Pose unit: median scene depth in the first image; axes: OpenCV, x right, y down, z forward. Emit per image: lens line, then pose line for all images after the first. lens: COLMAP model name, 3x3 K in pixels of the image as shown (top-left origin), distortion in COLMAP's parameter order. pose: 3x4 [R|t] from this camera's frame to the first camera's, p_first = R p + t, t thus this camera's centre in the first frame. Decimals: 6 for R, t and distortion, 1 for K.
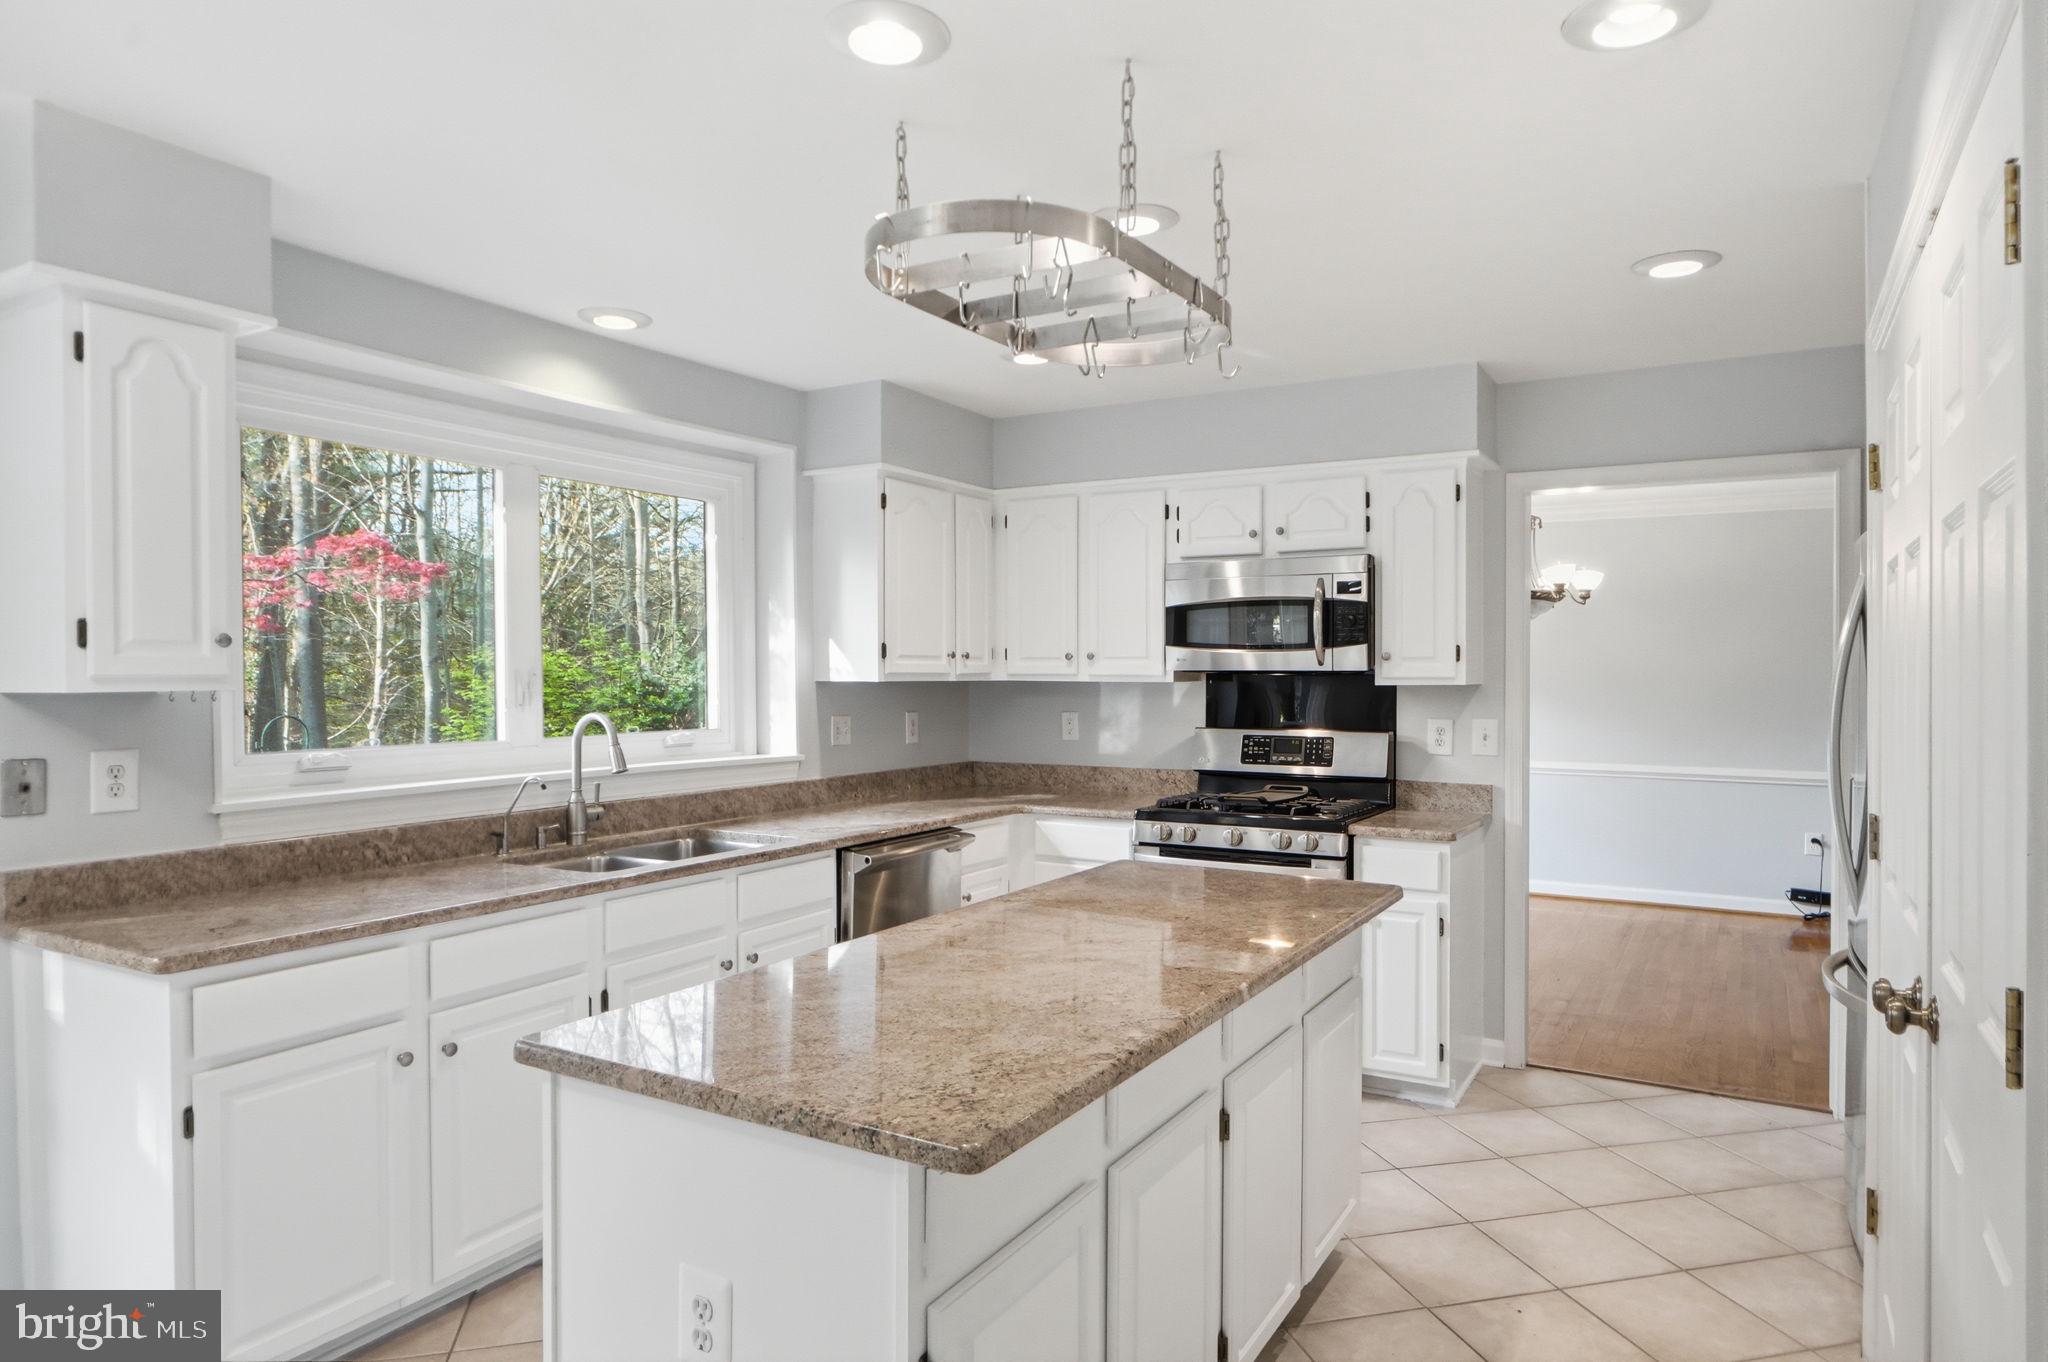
lens RADIAL K [[1233.1, 0, 1032.9], [0, 1233.1, 678.3], [0, 0, 1]] dist [0.000046, 0.000555]
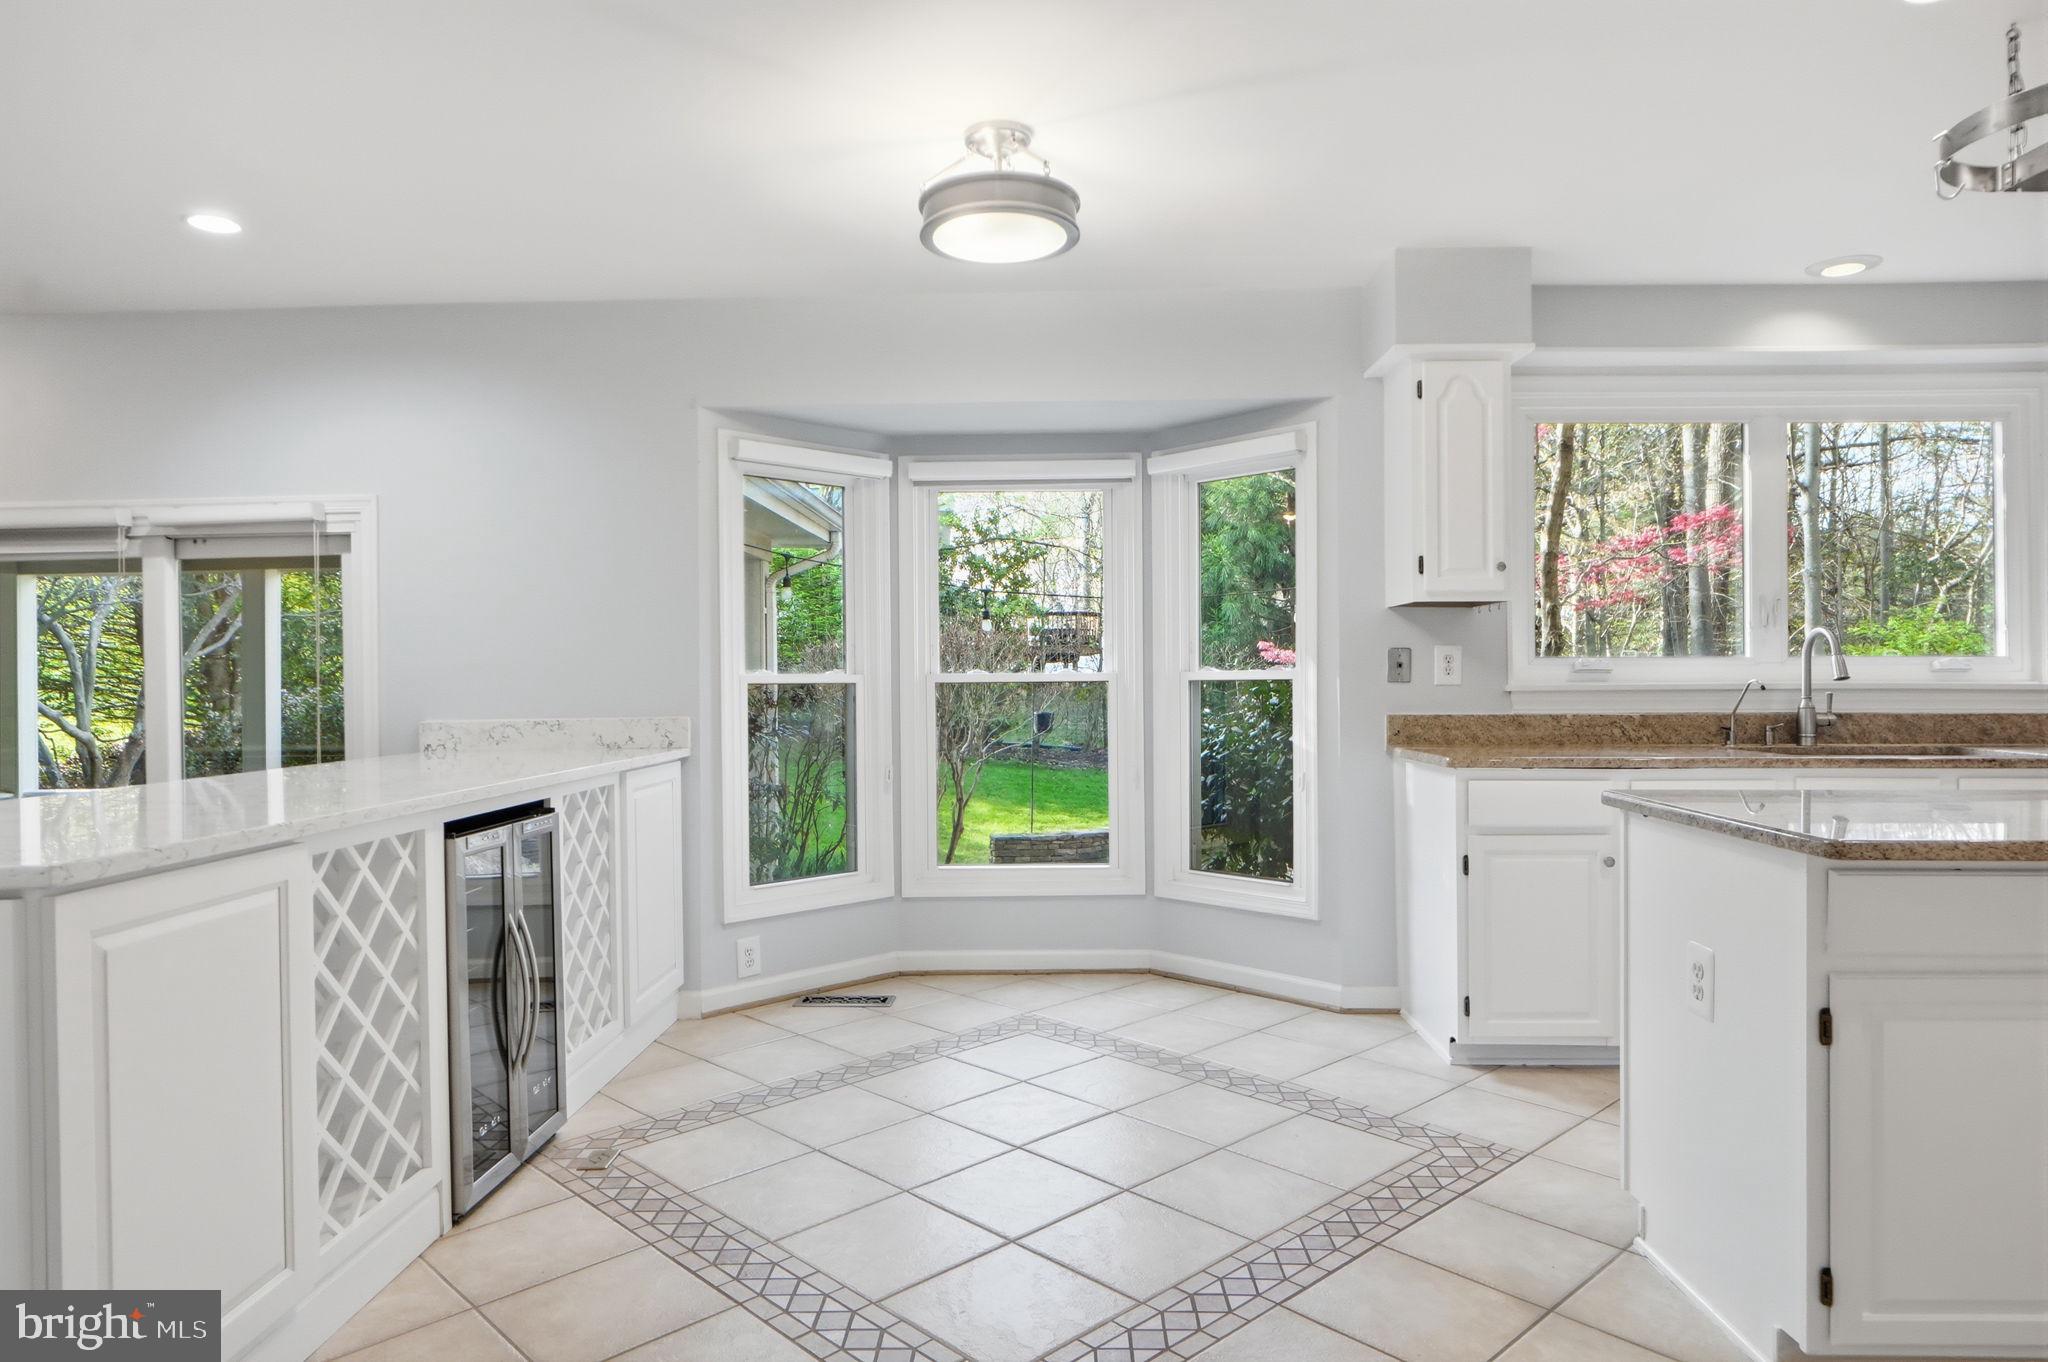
lens RADIAL K [[1233.1, 0, 1026.7], [0, 1233.1, 674.8], [0, 0, 1]] dist [0.000046, 0.000555]
pose [[0.492050, 0.001424, -0.870566, 0.261562], [-0.002869, 0.999996, 0.000014, 0.073645], [0.870562, 0.002491, 0.492052, -0.170348]]
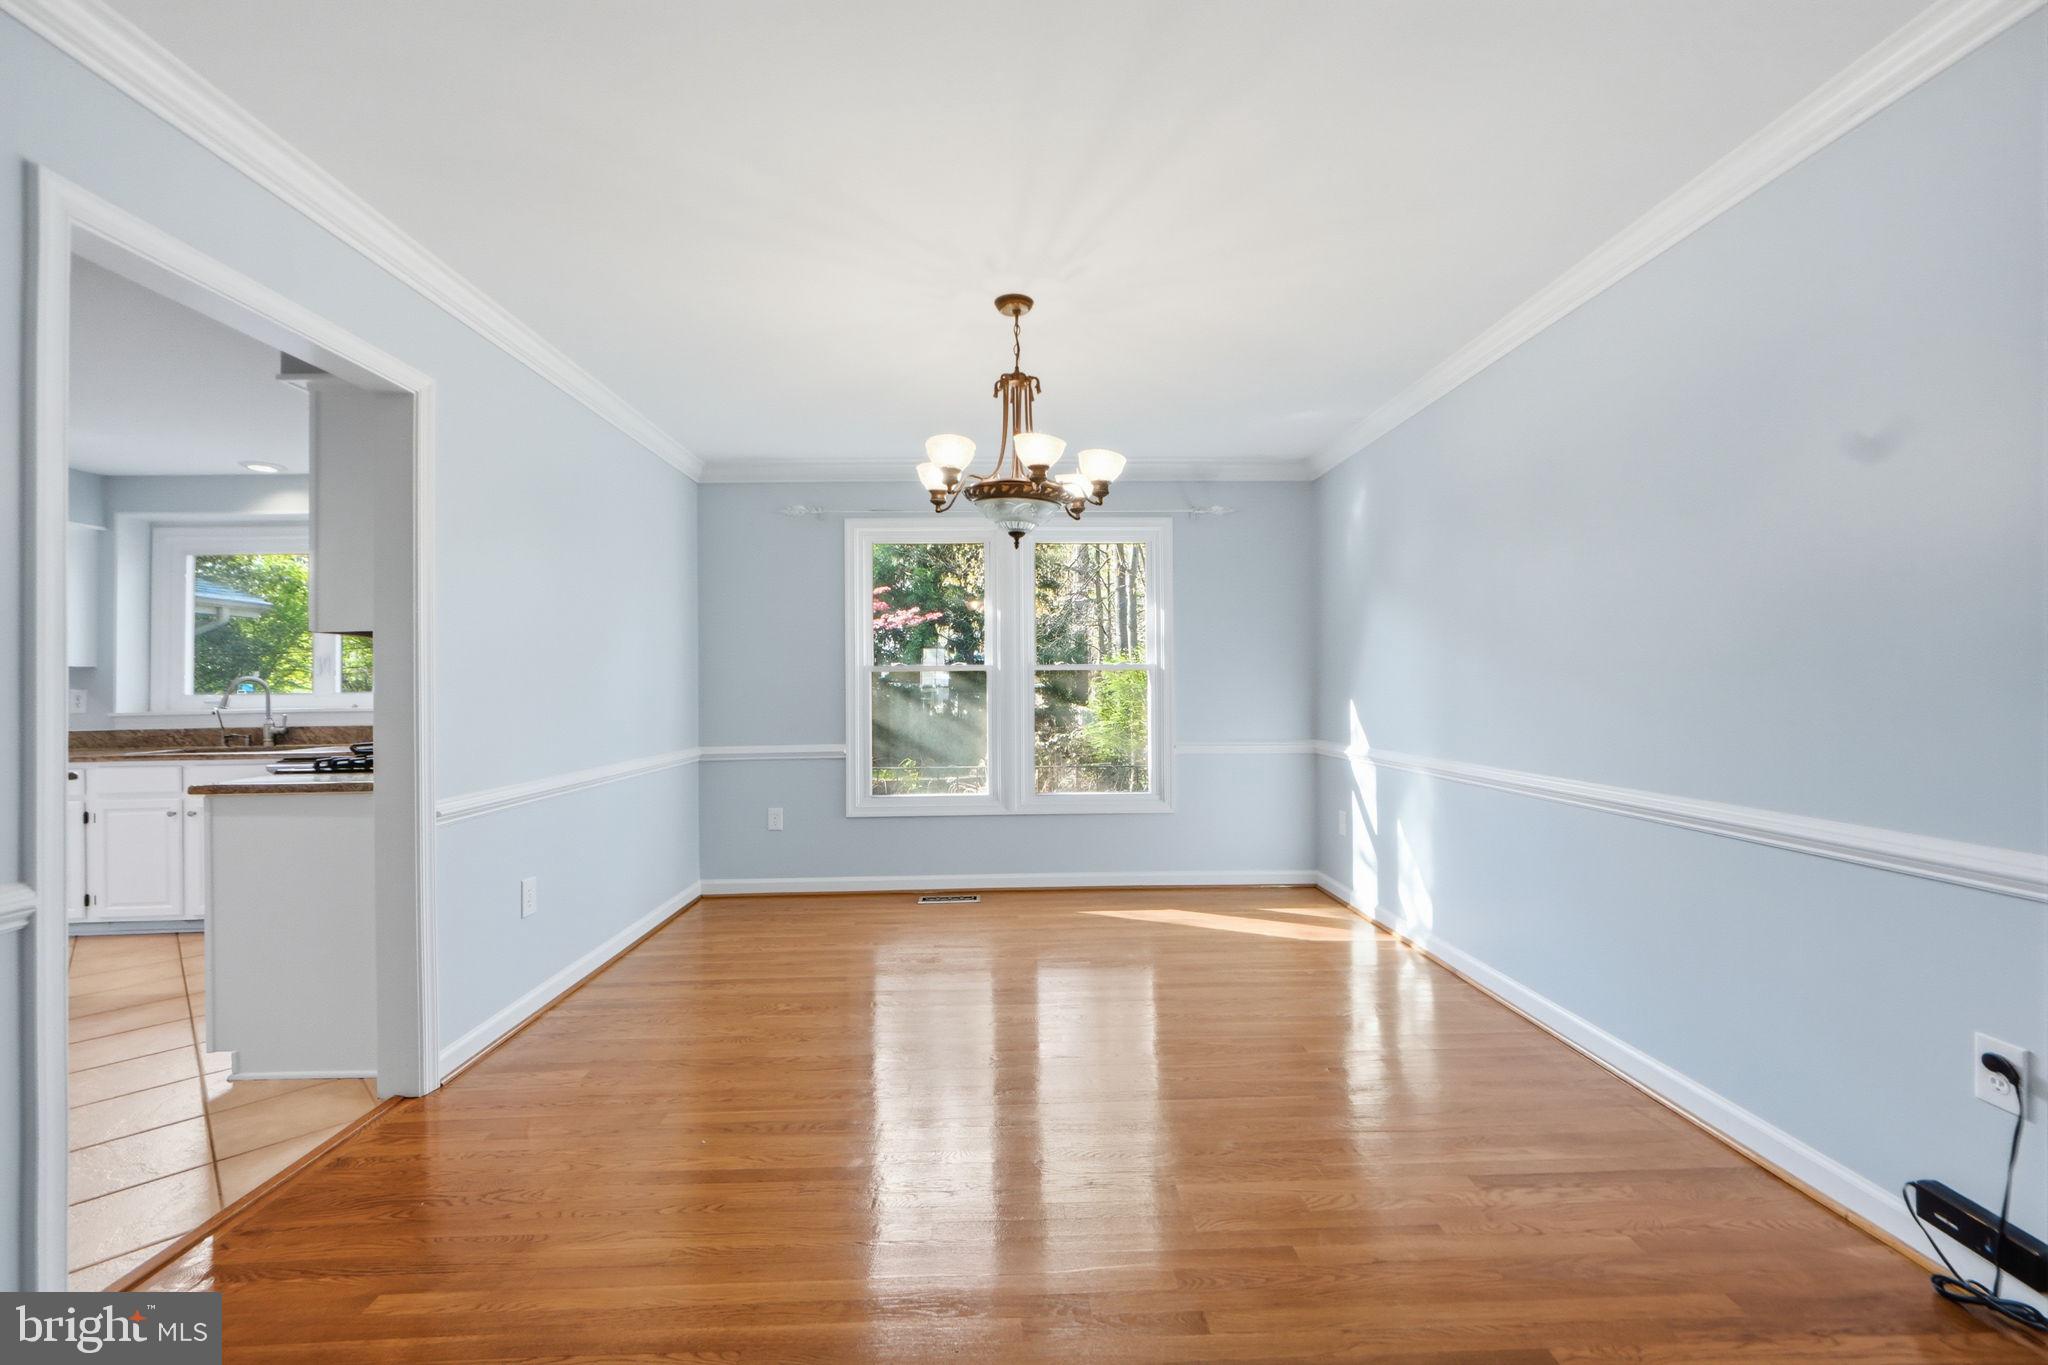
lens RADIAL K [[859.7, 0, 1038.1], [0, 859.7, 683.0], [0, 0, 1]] dist [-0.008360, 0.001071]
pose [[0.529451, -0.010075, -0.848281, 1.415442], [0.006427, 0.999948, -0.007865, 0.055195], [0.848316, -0.001288, 0.529488, 1.339249]]
